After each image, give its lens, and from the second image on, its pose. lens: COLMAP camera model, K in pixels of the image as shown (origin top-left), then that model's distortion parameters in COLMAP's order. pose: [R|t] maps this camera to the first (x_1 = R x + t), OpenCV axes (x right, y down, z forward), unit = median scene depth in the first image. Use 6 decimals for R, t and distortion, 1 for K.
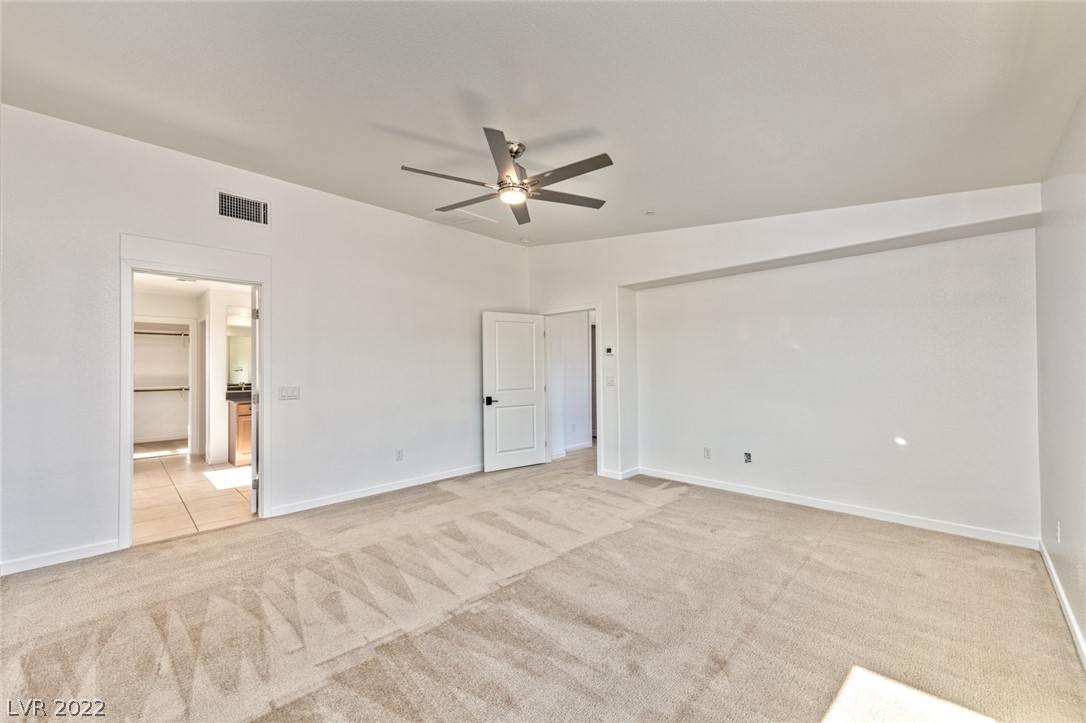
lens RADIAL K [[431.5, 0, 536.5], [0, 431.5, 364.9], [0, 0, 1]] dist [0.010338, -0.000438]
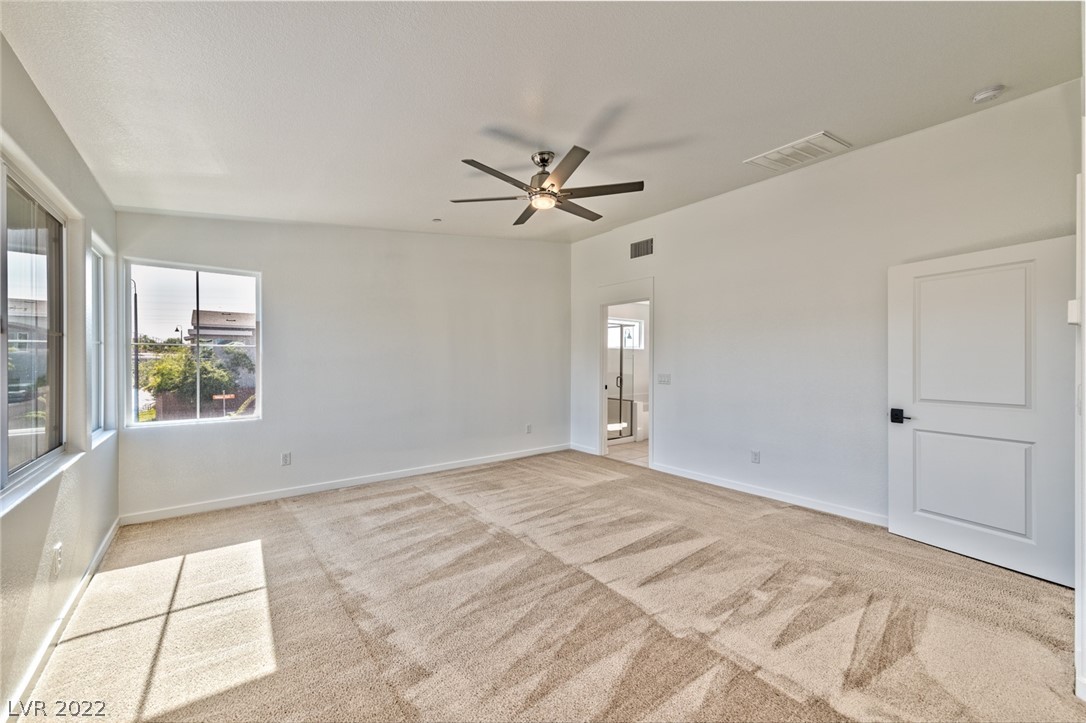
lens RADIAL K [[431.5, 0, 535.3], [0, 431.5, 358.0], [0, 0, 1]] dist [0.010338, -0.000438]
pose [[-0.140192, 0.011628, -0.990056, 0.948667], [0.018237, 0.999792, 0.009160, -0.020015], [0.989956, -0.016772, -0.140375, 1.012191]]
